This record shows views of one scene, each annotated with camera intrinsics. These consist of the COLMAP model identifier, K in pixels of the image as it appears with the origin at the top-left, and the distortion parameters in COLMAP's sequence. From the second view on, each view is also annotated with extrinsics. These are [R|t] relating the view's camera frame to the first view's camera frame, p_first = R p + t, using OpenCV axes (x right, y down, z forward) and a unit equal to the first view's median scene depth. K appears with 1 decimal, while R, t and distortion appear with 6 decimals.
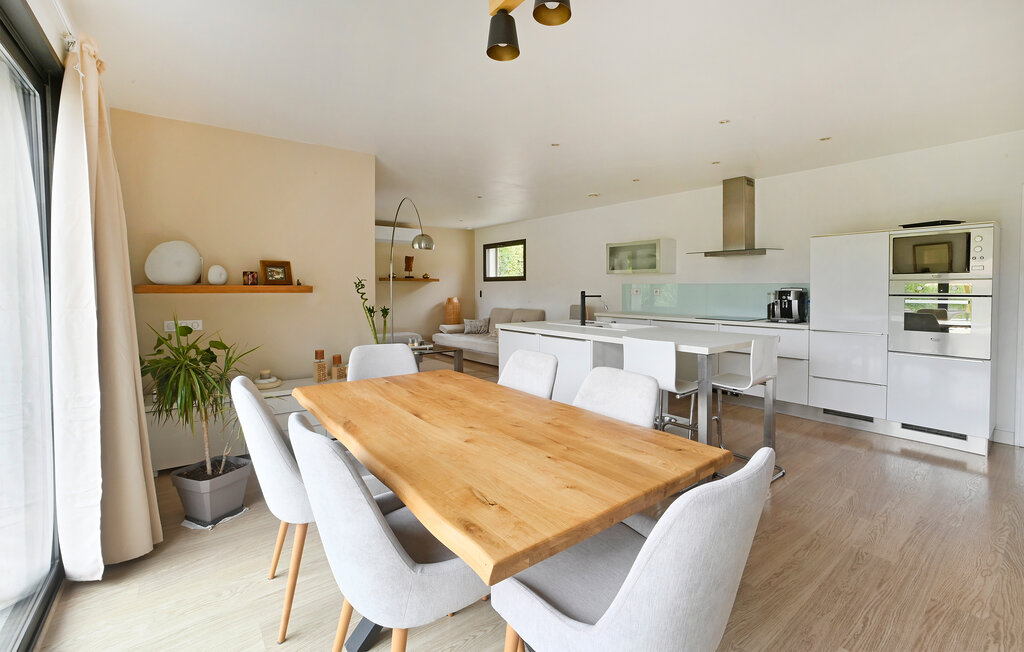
lens RADIAL K [[424.8, 0, 545.6], [0, 424.8, 297.7], [0, 0, 1]] dist [-0.003618, 0.004163]
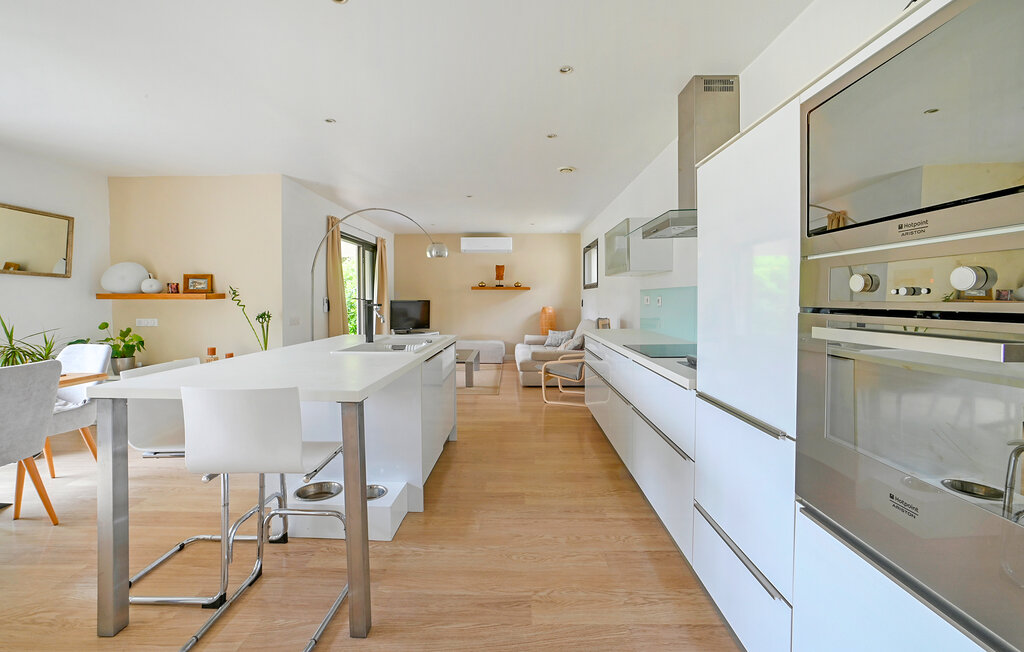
lens RADIAL K [[424.8, 0, 514.0], [0, 424.8, 301.1], [0, 0, 1]] dist [-0.003618, 0.004163]
pose [[0.761548, 0.003098, -0.648101, 0.538569], [-0.013082, 0.999858, -0.010592, -0.003330], [0.647976, 0.016545, 0.761481, 0.392452]]
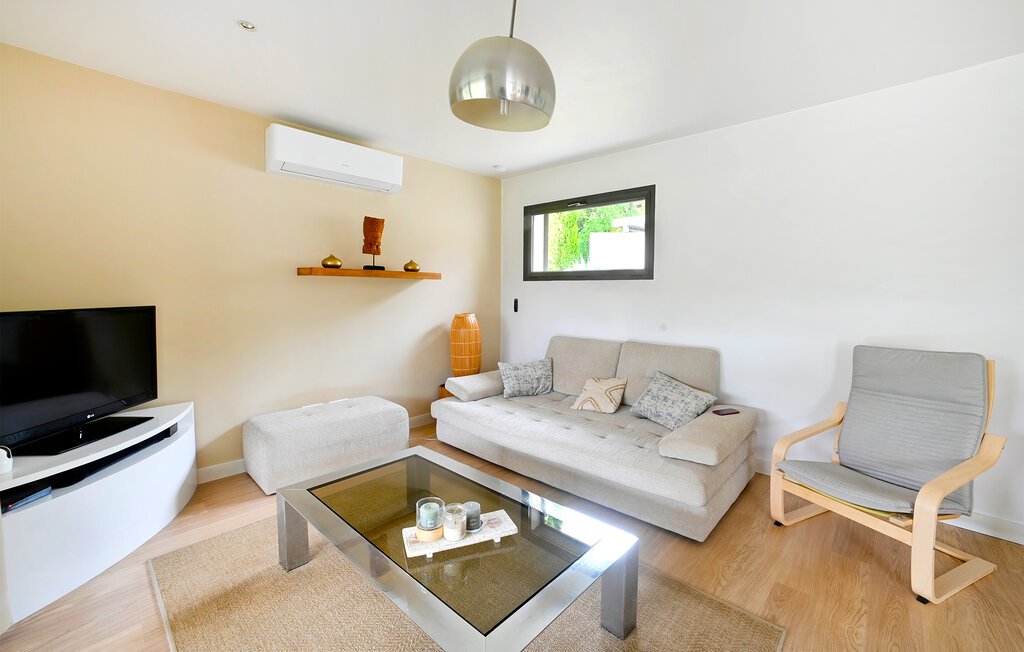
lens RADIAL K [[424.8, 0, 522.7], [0, 424.8, 317.1], [0, 0, 1]] dist [-0.003618, 0.004163]
pose [[0.991088, -0.001911, 0.133195, -0.353020], [-0.003800, 0.999084, 0.042613, -0.028087], [-0.133154, -0.042739, 0.990173, 0.855676]]
